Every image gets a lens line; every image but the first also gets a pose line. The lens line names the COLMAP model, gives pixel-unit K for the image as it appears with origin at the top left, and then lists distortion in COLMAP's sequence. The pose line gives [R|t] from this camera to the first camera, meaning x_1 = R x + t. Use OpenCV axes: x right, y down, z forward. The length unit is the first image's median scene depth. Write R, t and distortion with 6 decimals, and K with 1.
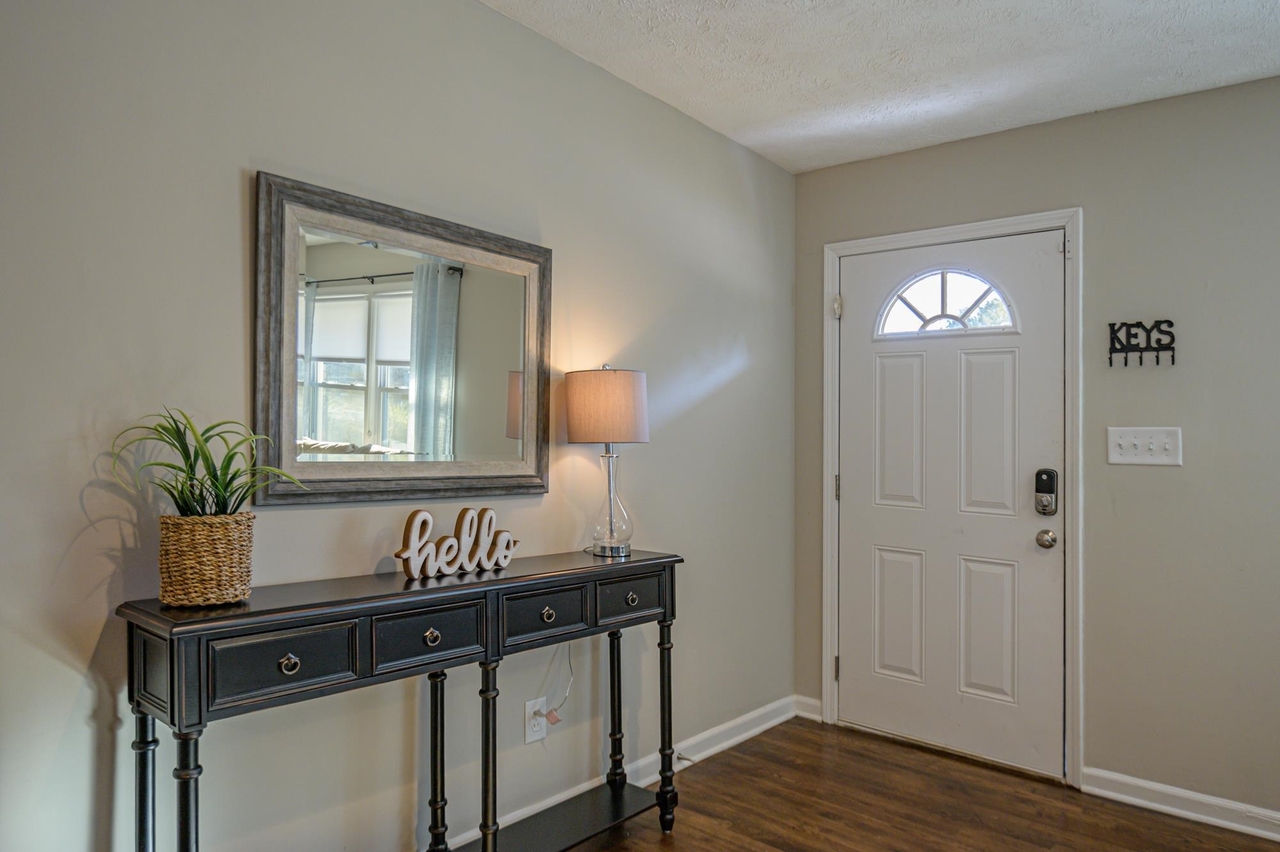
lens RADIAL K [[832.4, 0, 644.6], [0, 832.4, 459.7], [0, 0, 1]] dist [-0.006173, -0.003536]
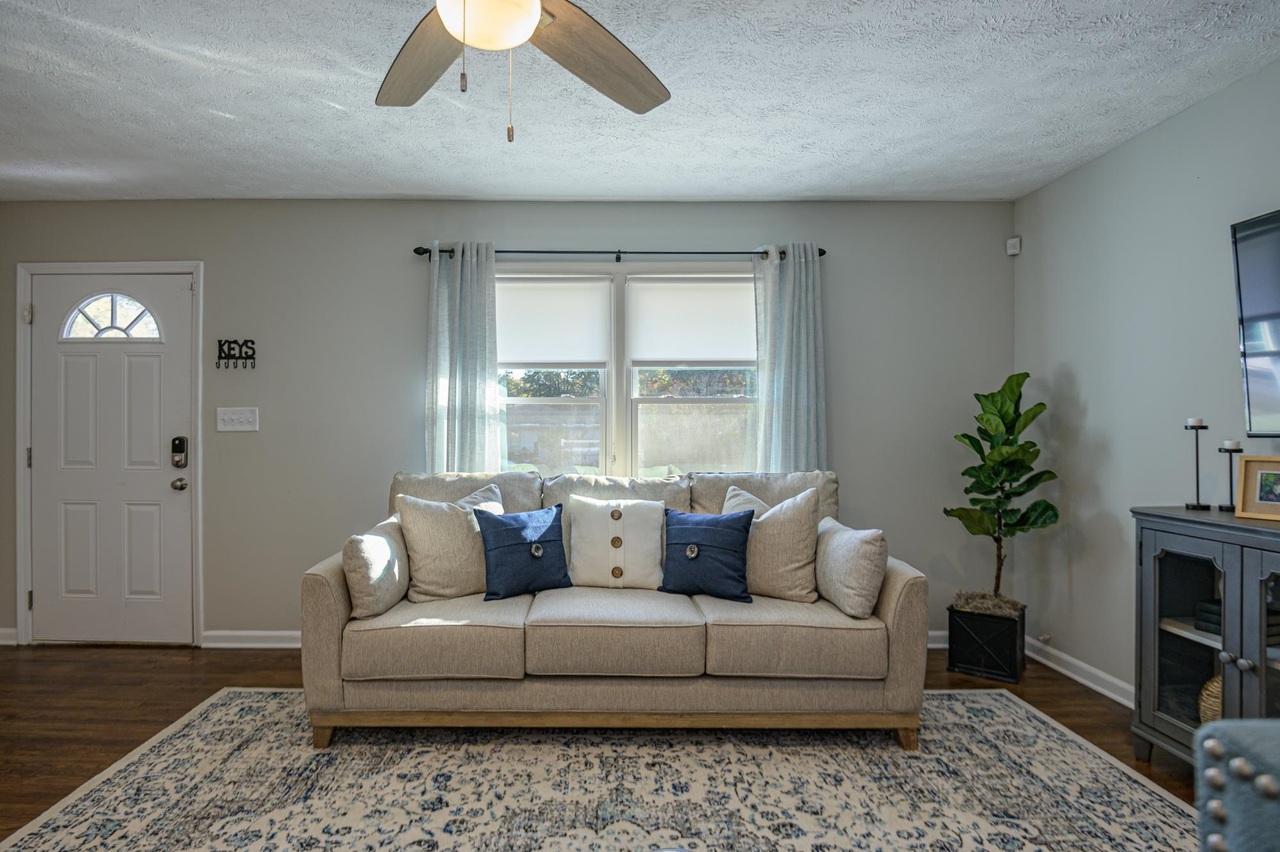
lens RADIAL K [[678.4, 0, 616.6], [0, 678.4, 432.8], [0, 0, 1]] dist [0.000725, -0.015308]
pose [[0.766560, -0.033853, 0.641280, 0.319214], [0.035142, 0.999325, 0.010747, 0.019224], [-0.641211, 0.014298, 0.767231, -0.429347]]
